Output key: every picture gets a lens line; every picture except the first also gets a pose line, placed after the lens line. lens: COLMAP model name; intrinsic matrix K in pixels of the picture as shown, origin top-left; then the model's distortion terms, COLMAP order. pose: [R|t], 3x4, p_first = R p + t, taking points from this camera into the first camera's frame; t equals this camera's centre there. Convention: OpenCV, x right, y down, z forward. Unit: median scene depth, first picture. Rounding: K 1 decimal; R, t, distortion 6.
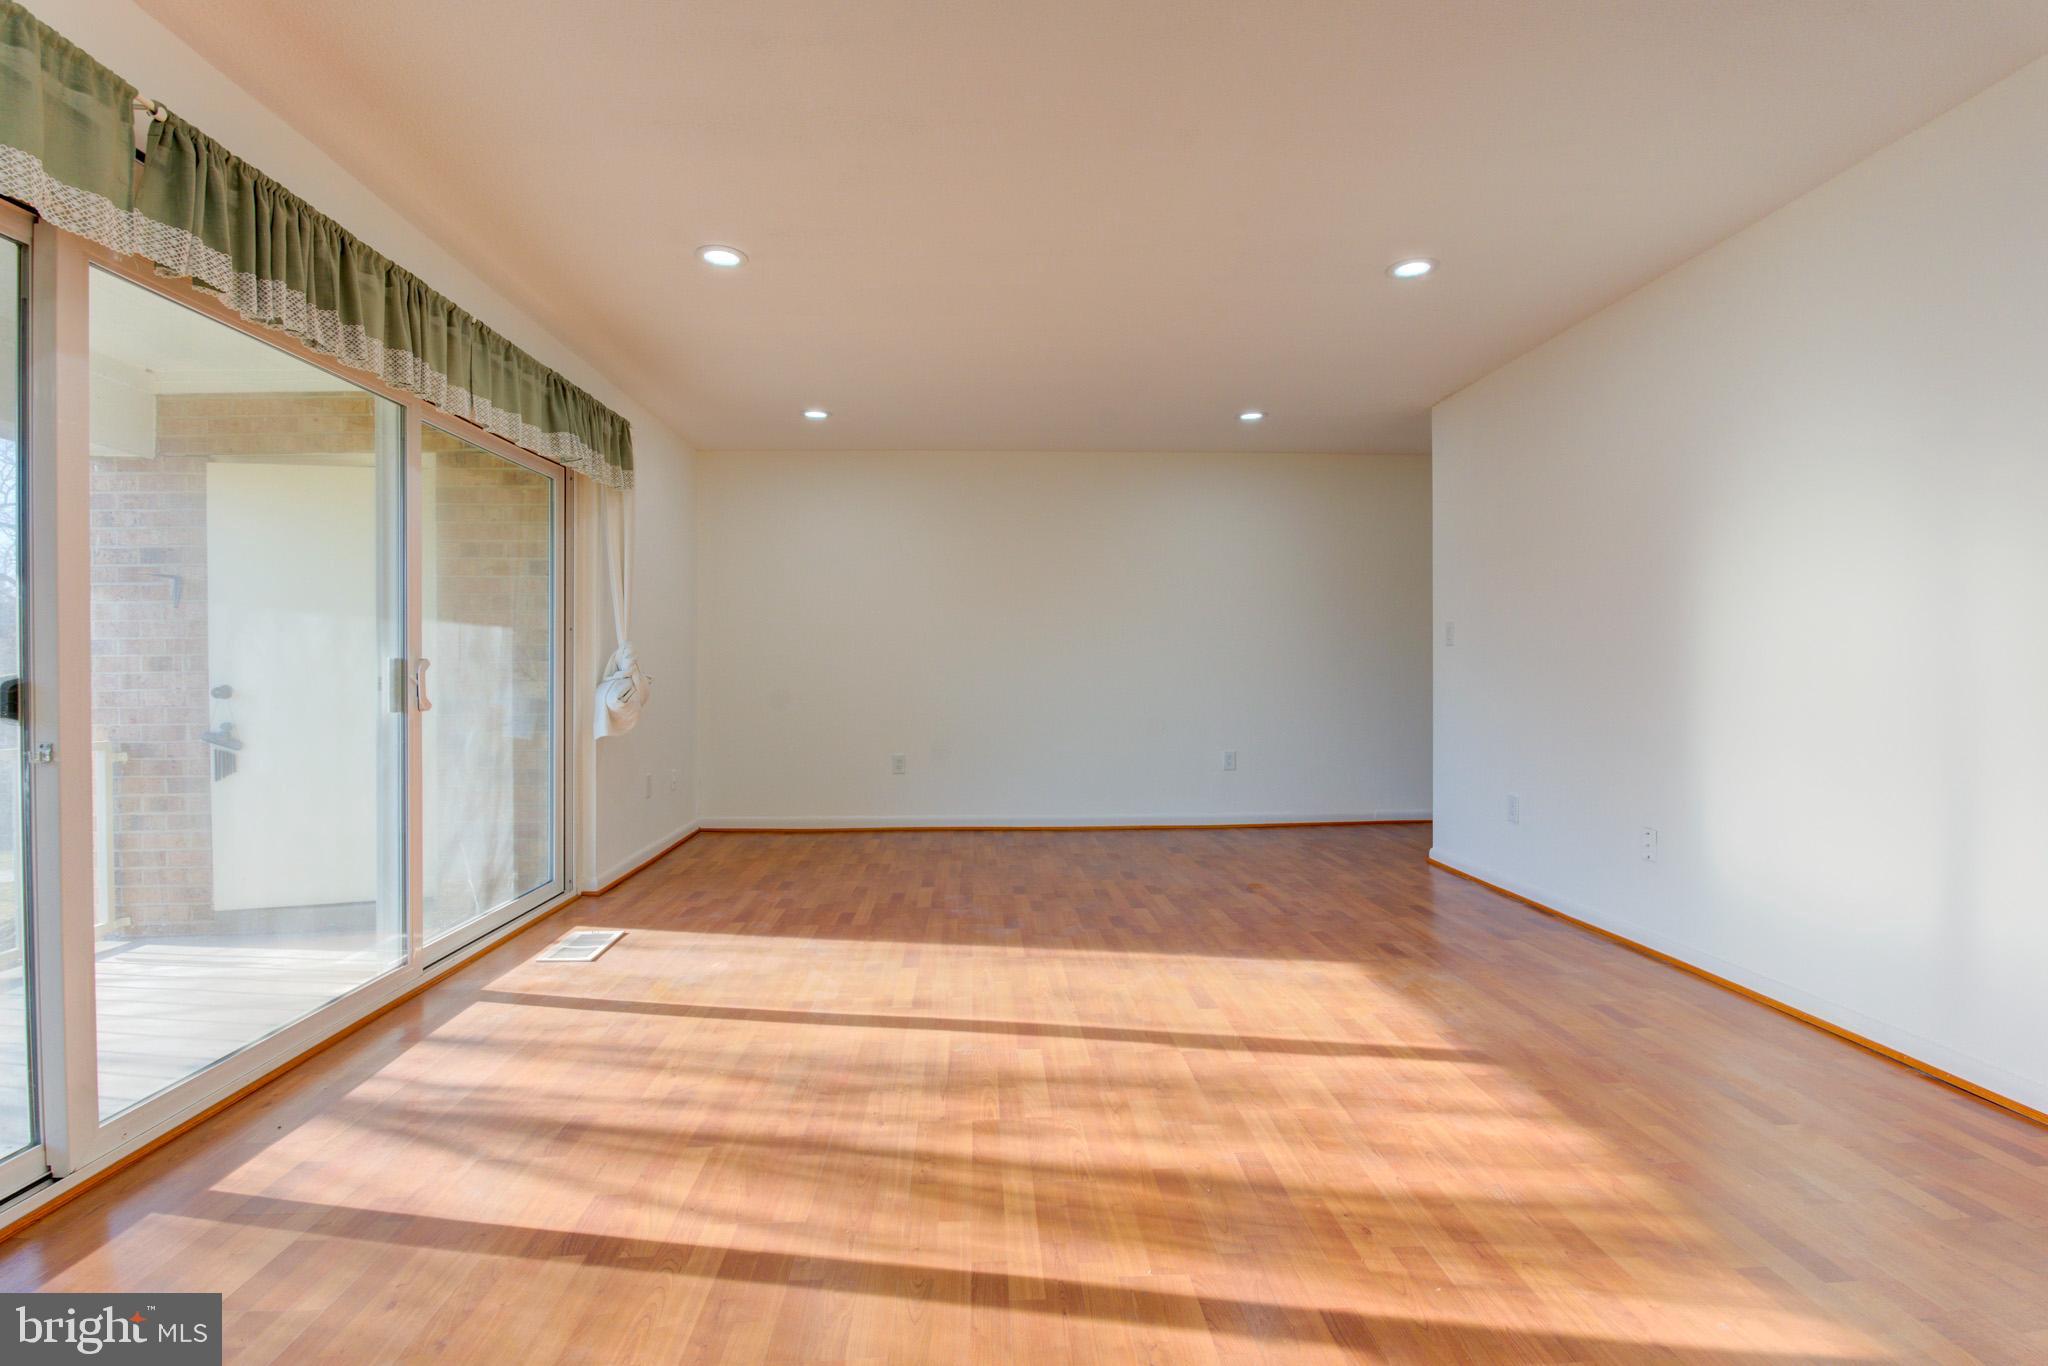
lens RADIAL K [[923.2, 0, 1033.8], [0, 923.2, 677.7], [0, 0, 1]] dist [-0.011416, 0.000190]
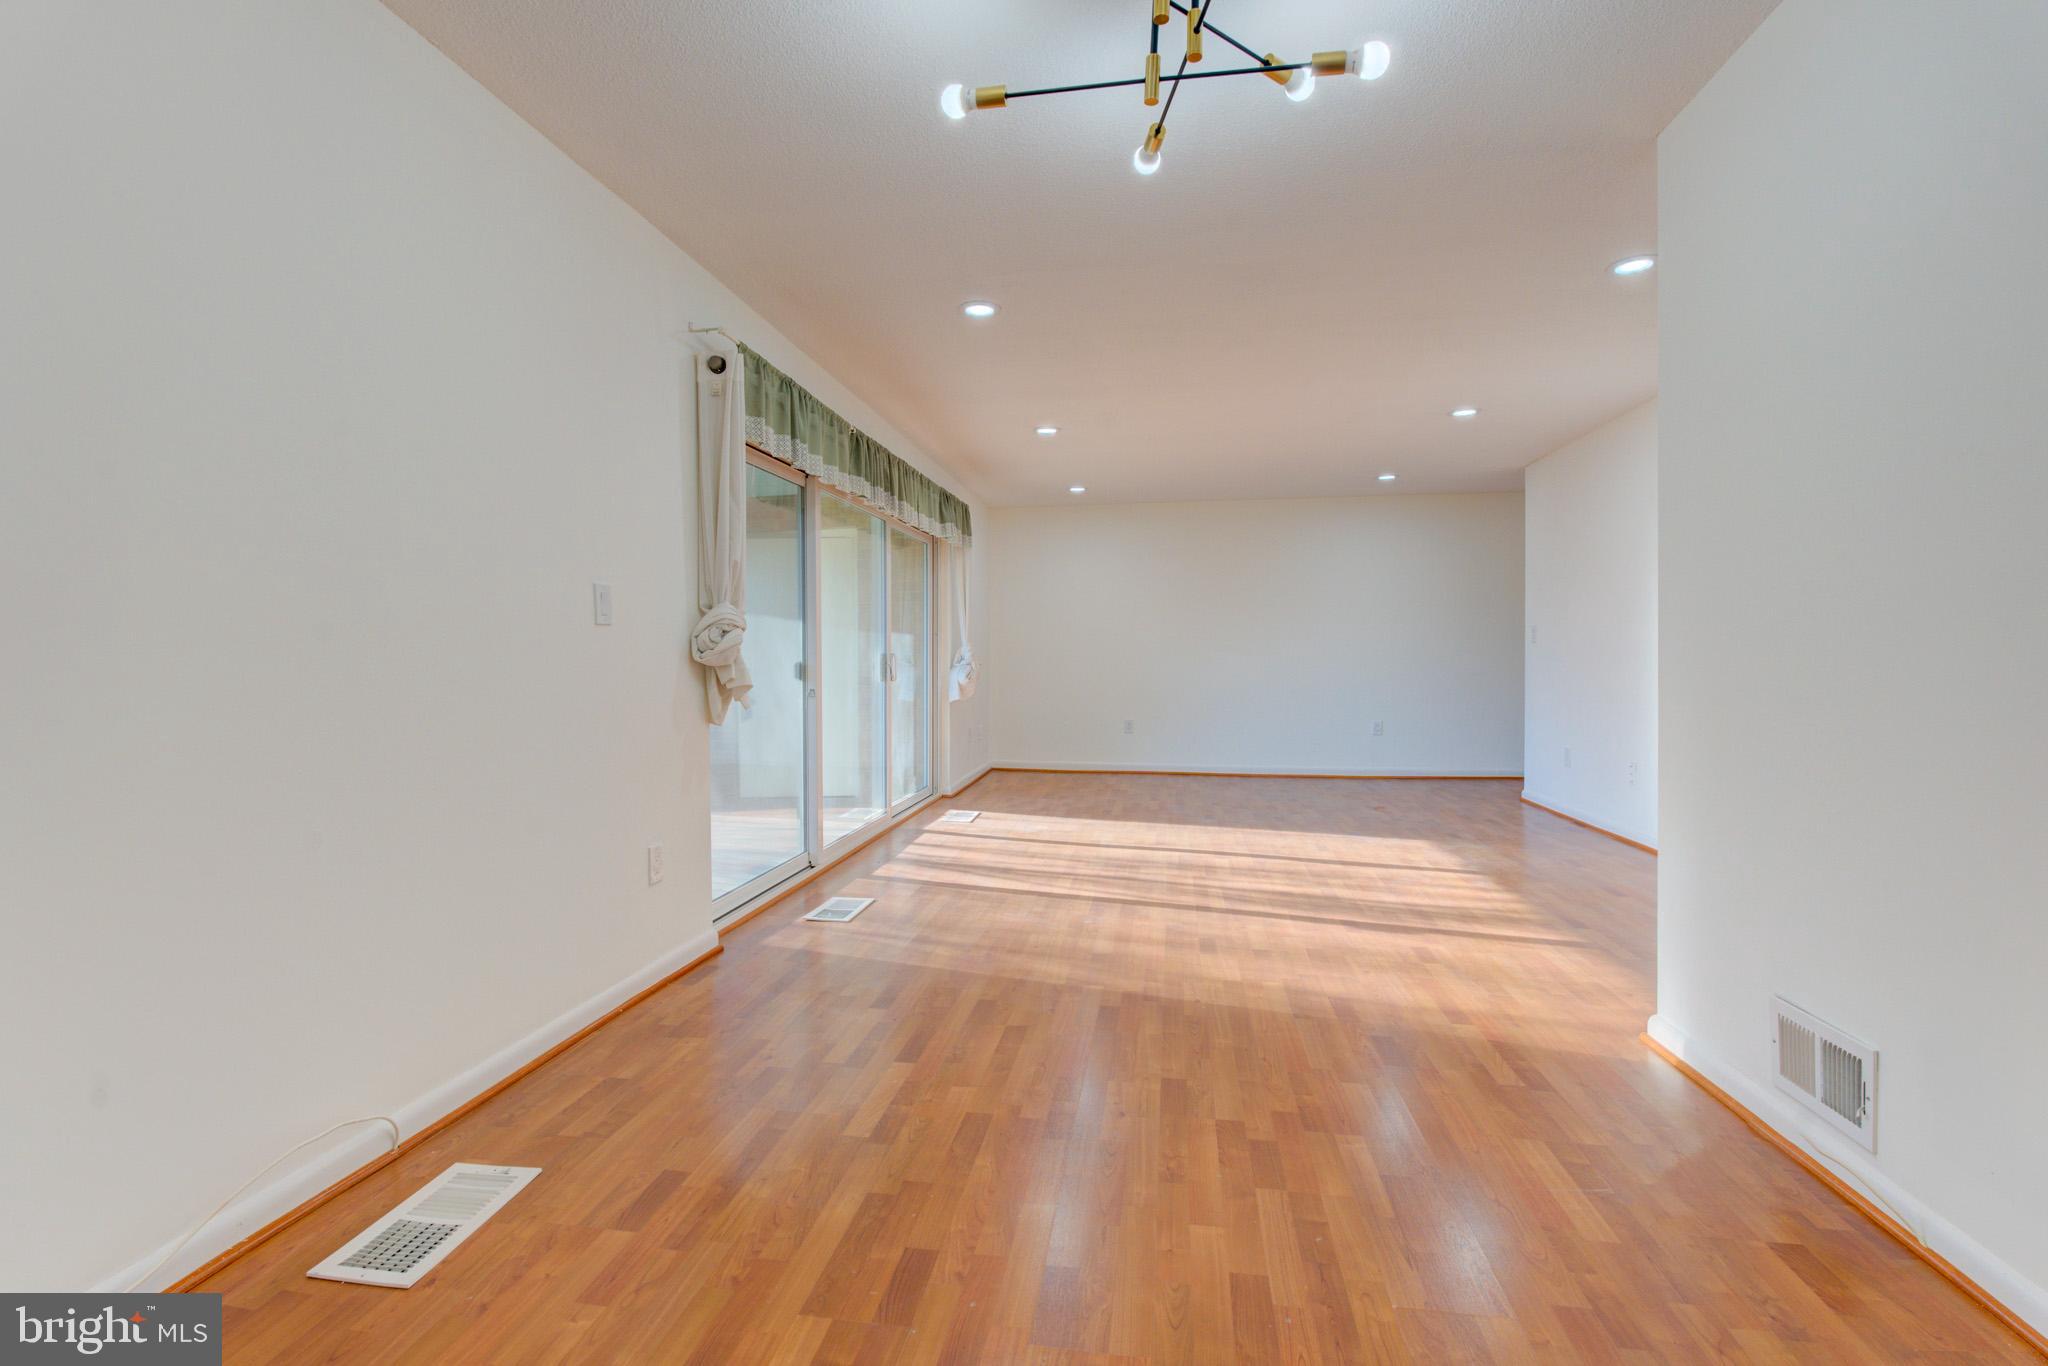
lens RADIAL K [[913.1, 0, 1009.9], [0, 913.1, 665.5], [0, 0, 1]] dist [-0.027295, -0.000461]
pose [[0.971907, 0.002664, -0.235350, 0.009500], [-0.003015, 0.999995, -0.001128, 0.004802], [0.235346, 0.001806, 0.971910, -0.676288]]
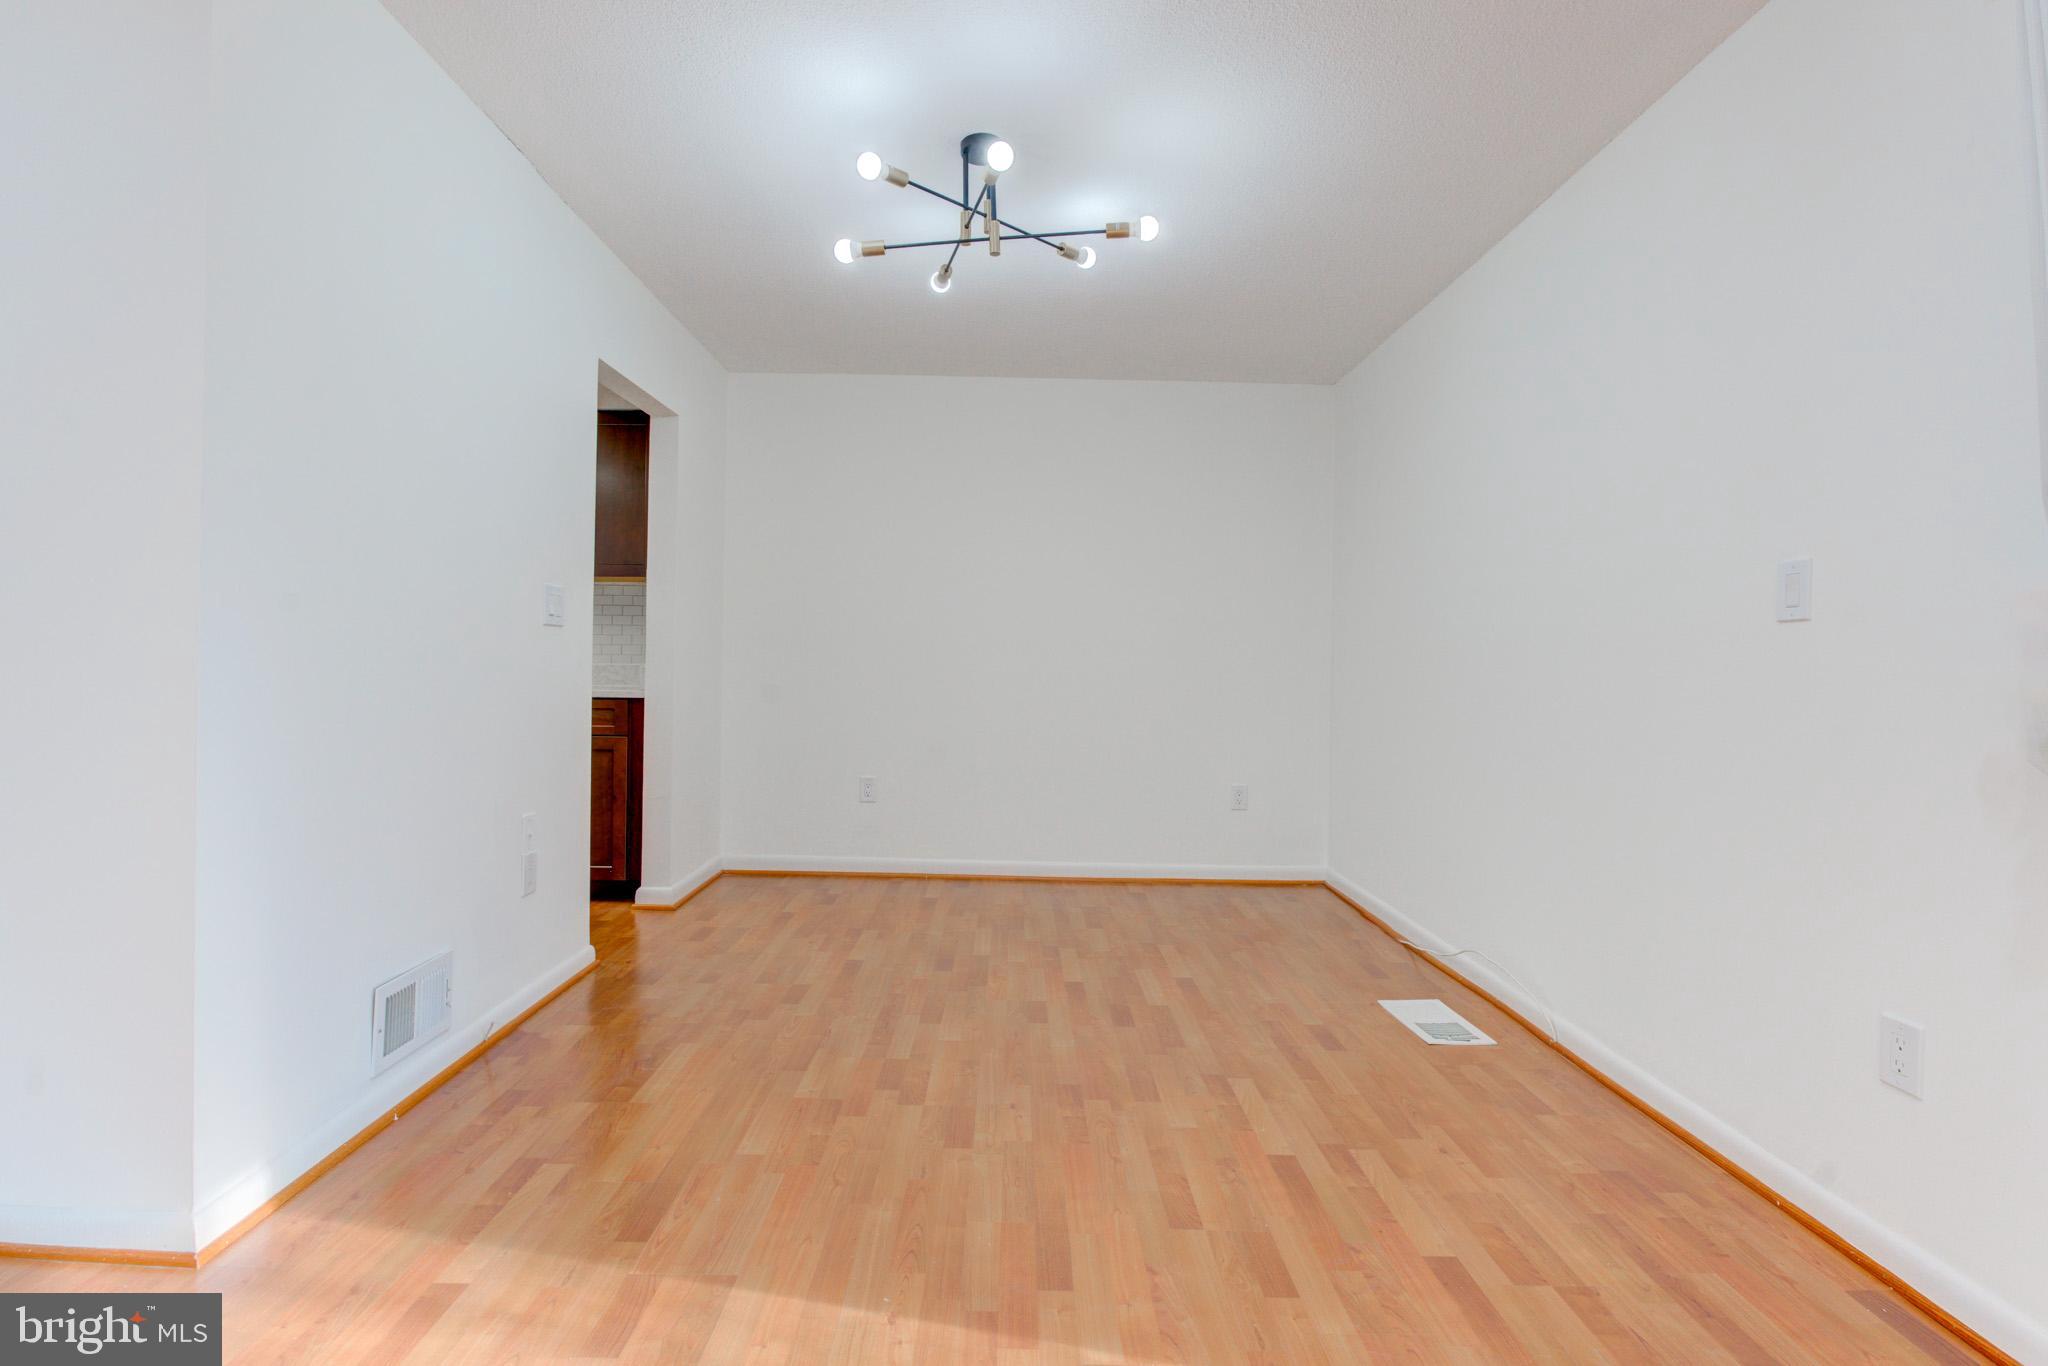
lens RADIAL K [[913.1, 0, 1009.9], [0, 913.1, 665.5], [0, 0, 1]] dist [-0.027295, -0.000461]
pose [[-0.997804, -0.007717, 0.065781, -0.098080], [-0.007173, 0.999938, 0.008503, -0.004108], [-0.065843, 0.008012, -0.997798, 0.574308]]
